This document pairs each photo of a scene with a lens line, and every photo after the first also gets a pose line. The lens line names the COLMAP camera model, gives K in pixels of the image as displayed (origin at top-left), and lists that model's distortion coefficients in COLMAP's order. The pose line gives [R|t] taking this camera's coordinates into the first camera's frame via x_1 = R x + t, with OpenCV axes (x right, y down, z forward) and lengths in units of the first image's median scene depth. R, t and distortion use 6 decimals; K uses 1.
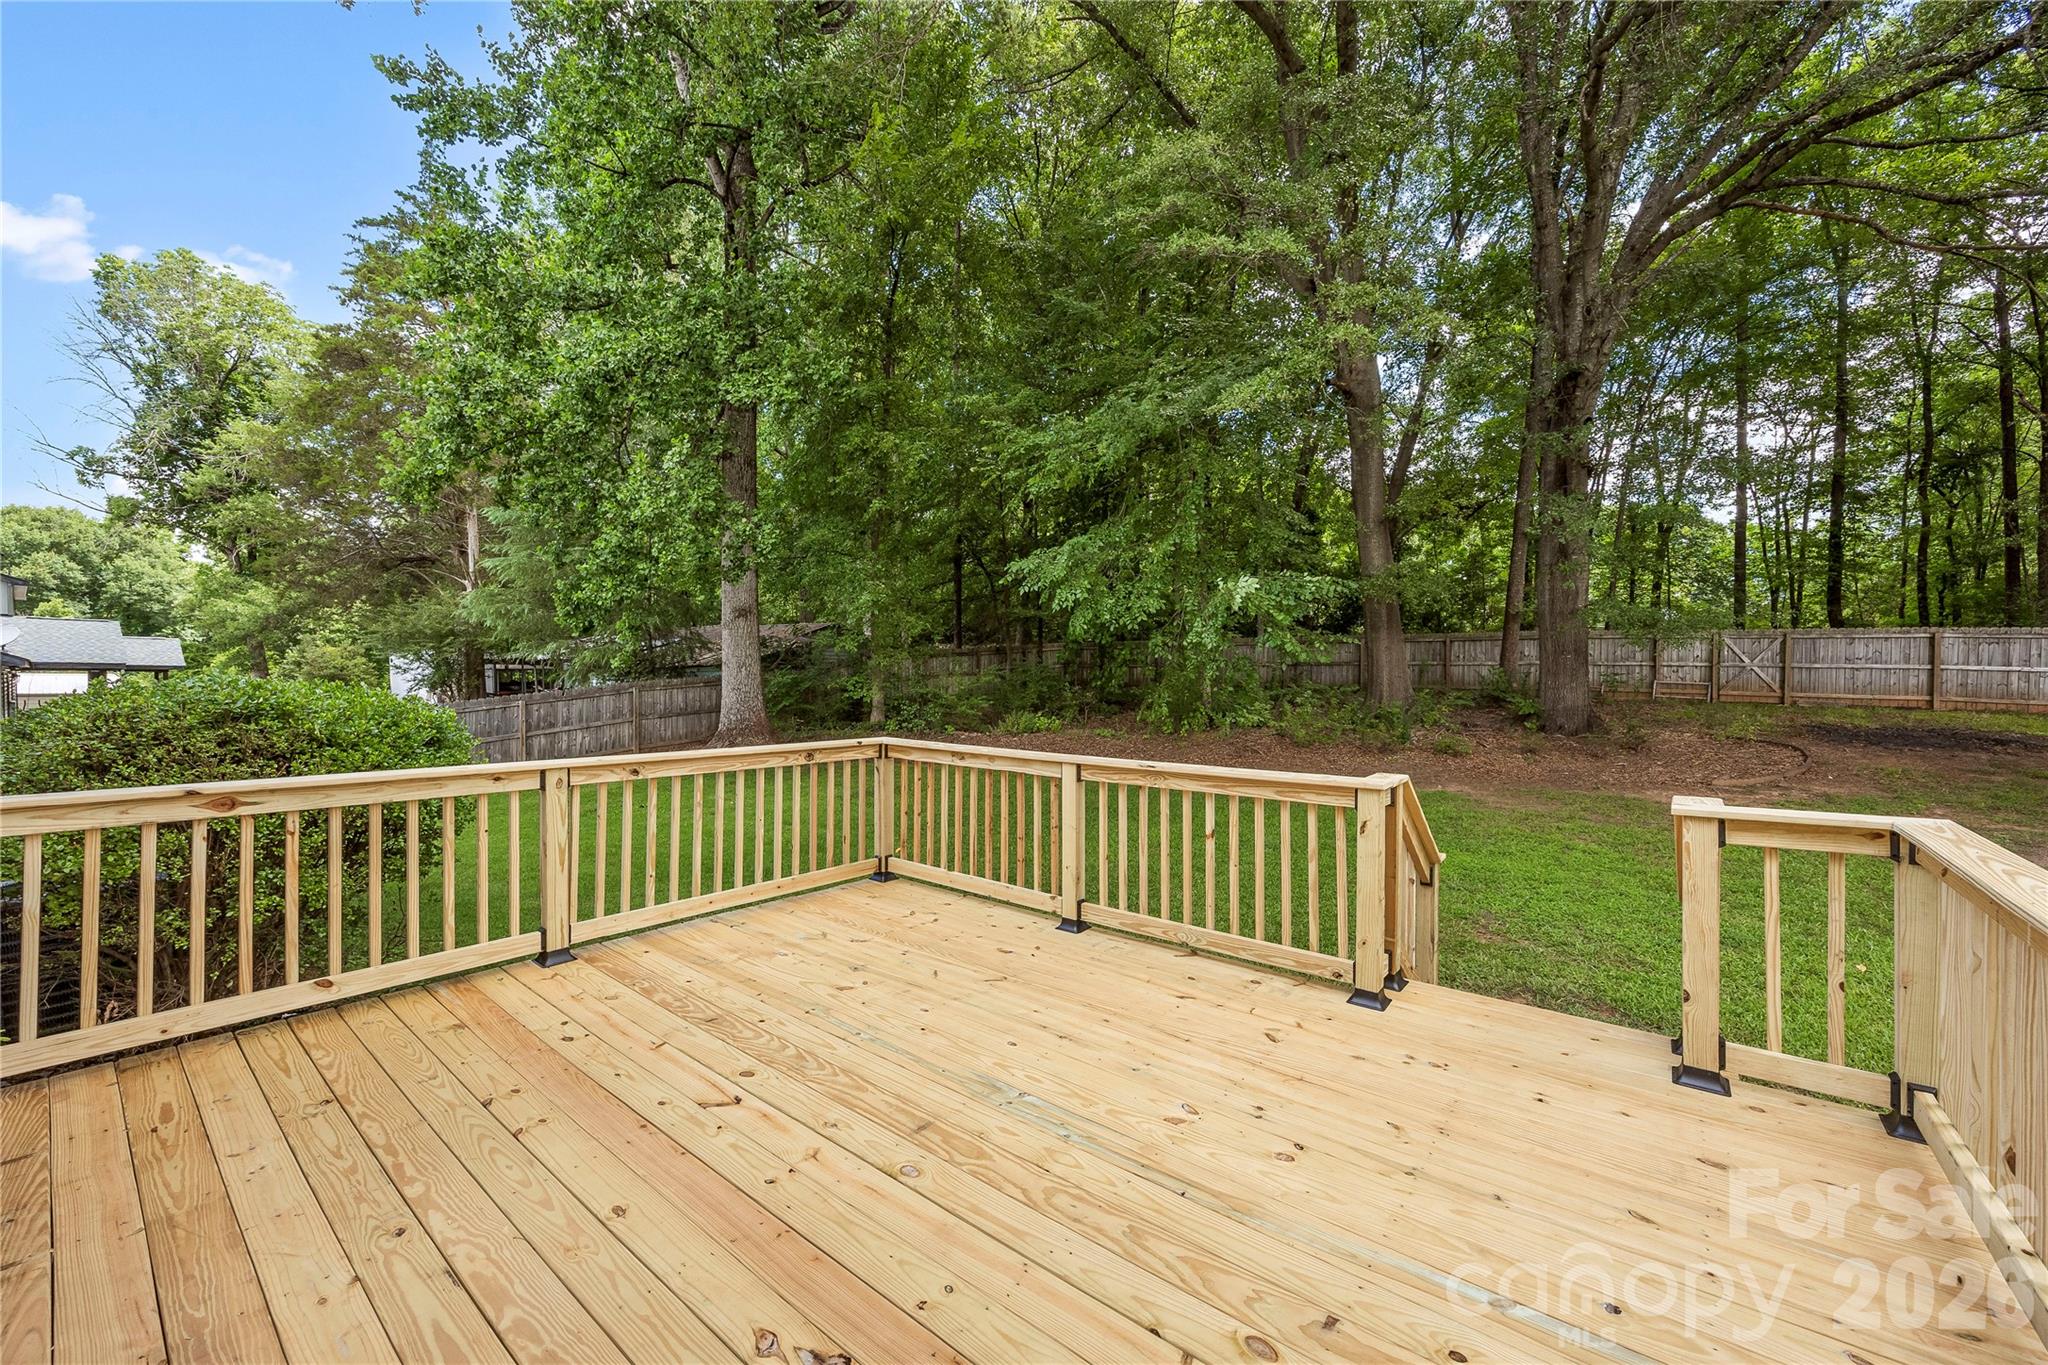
lens RADIAL K [[793.5, 0, 1040.8], [0, 793.5, 689.4], [0, 0, 1]] dist [-0.002257, 0.000930]
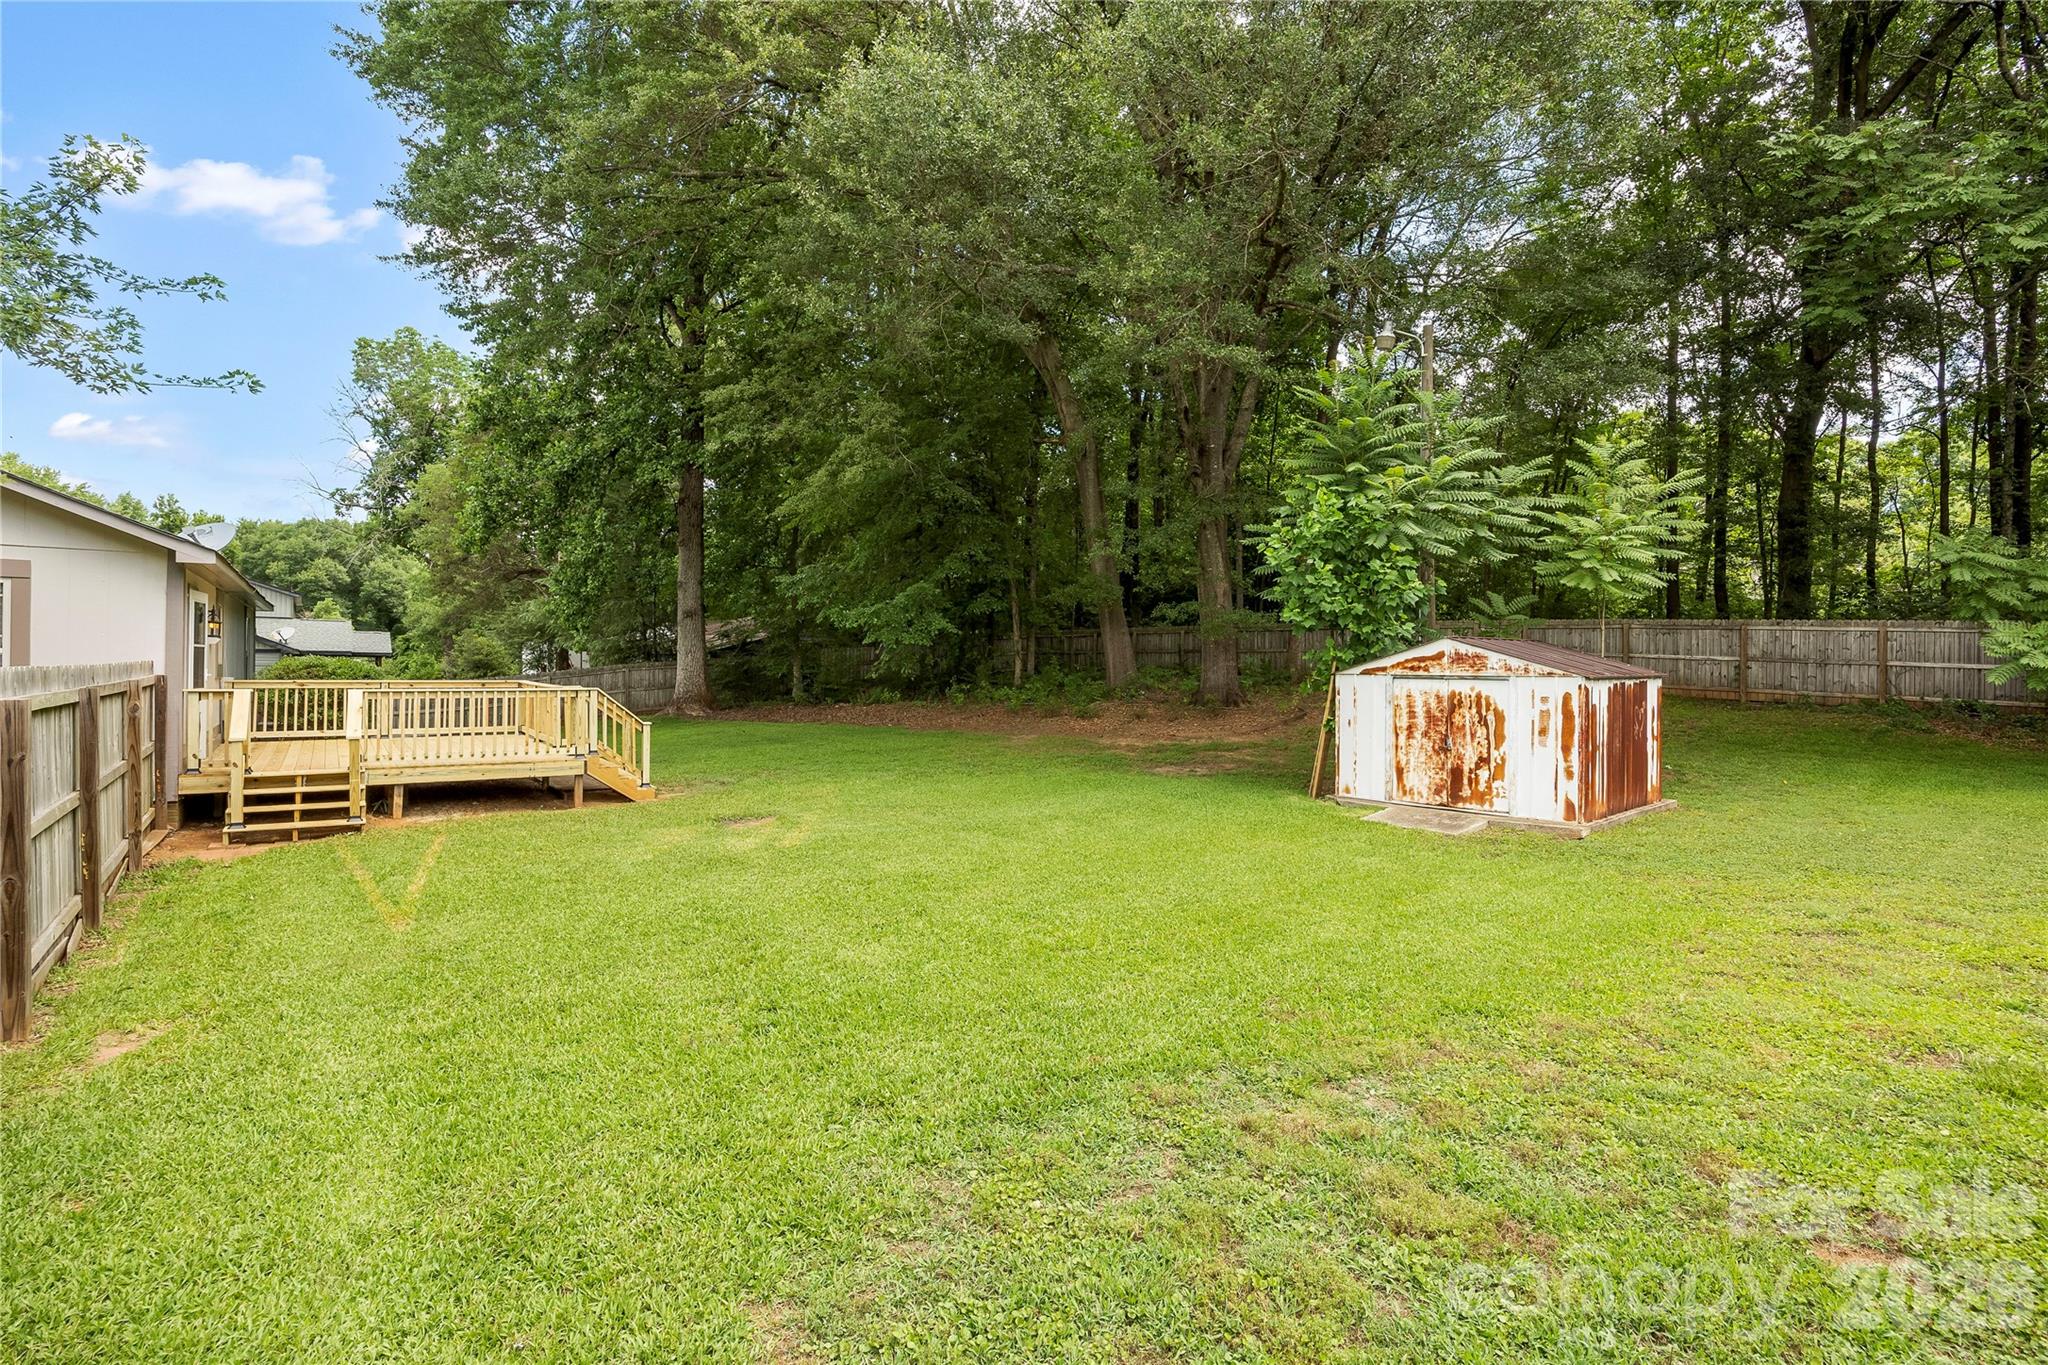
lens RADIAL K [[952.6, 0, 1053.8], [0, 952.6, 661.5], [0, 0, 1]] dist [-0.005355, -0.000317]
pose [[0.969163, 0.003160, -0.246402, 0.431552], [-0.008127, 0.999784, -0.019143, 0.007760], [0.246288, 0.020555, 0.968979, -0.301910]]
